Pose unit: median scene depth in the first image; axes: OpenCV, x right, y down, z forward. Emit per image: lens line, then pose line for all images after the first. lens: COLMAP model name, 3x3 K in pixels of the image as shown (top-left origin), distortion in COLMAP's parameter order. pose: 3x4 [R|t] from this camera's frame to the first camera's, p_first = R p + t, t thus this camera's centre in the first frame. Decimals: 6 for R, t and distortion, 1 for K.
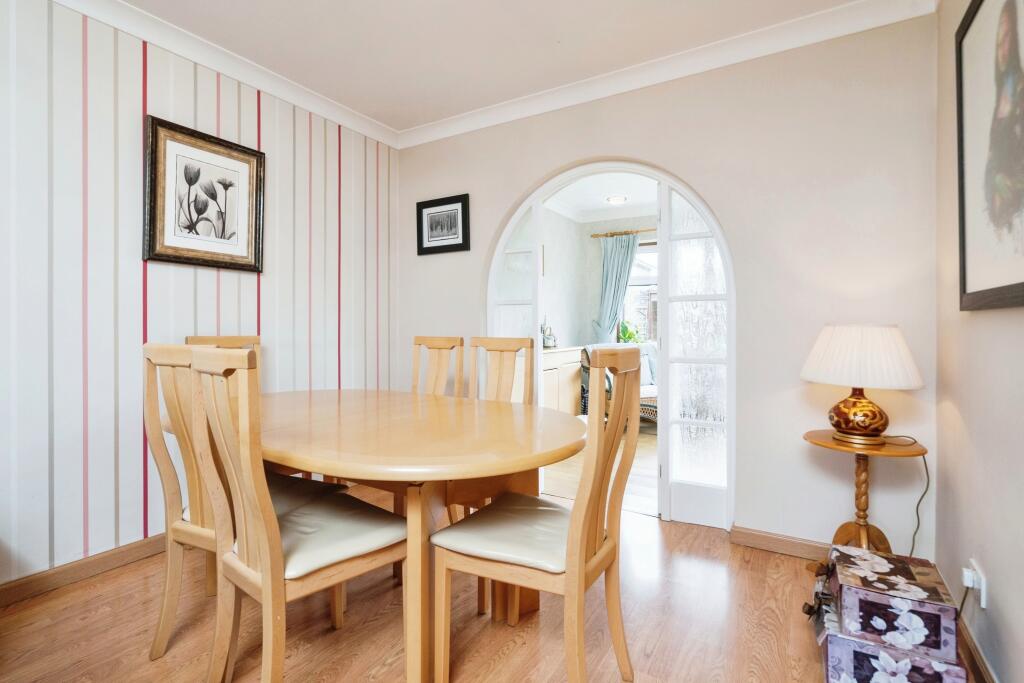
lens RADIAL K [[480.5, 0, 497.6], [0, 480.5, 328.4], [0, 0, 1]] dist [-0.026908, -0.000324]
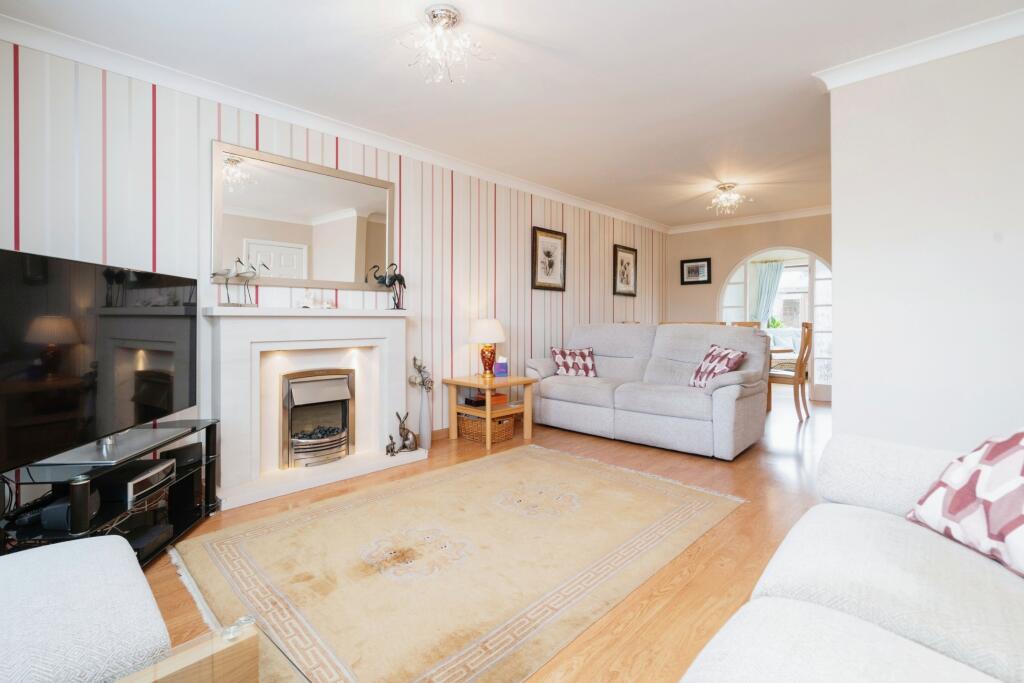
lens RADIAL K [[480.5, 0, 497.6], [0, 480.5, 328.4], [0, 0, 1]] dist [-0.026908, -0.000324]
pose [[0.978417, -0.008234, -0.206478, -0.538878], [0.006579, 0.999940, -0.008704, 0.050297], [0.206537, 0.007158, 0.978413, -1.255486]]
